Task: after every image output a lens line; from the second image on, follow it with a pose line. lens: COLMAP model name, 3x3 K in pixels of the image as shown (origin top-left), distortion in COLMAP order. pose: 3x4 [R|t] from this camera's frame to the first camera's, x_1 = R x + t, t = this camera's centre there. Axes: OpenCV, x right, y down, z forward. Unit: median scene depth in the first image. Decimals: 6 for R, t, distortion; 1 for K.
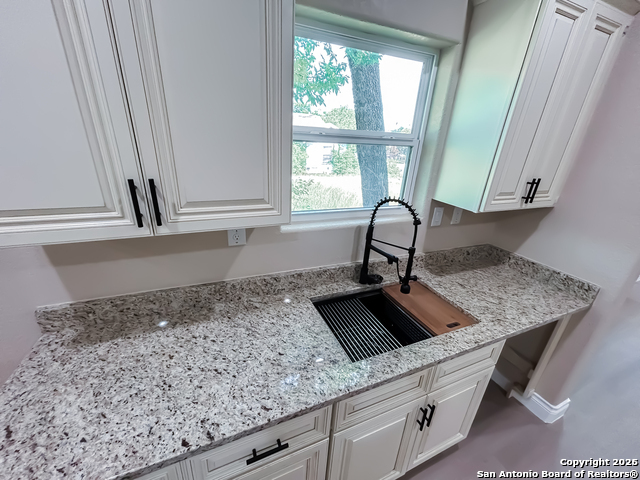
lens RADIAL K [[258.3, 0, 320.6], [0, 258.3, 238.1], [0, 0, 1]] dist [0.000011, 0.000265]
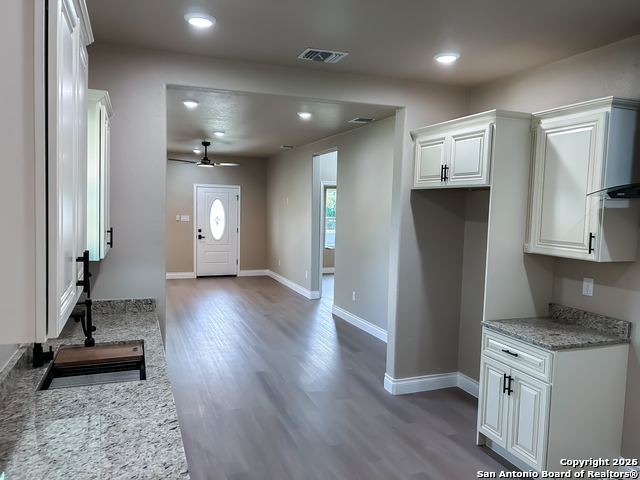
lens RADIAL K [[484.3, 0, 320.3], [0, 484.3, 240.6], [0, 0, 1]] dist [0.006226, 0.000594]
pose [[0.038160, -0.123951, 0.991554, -1.470895], [0.342972, 0.933625, 0.103510, -0.063217], [-0.938570, 0.336125, 0.078139, -0.127184]]
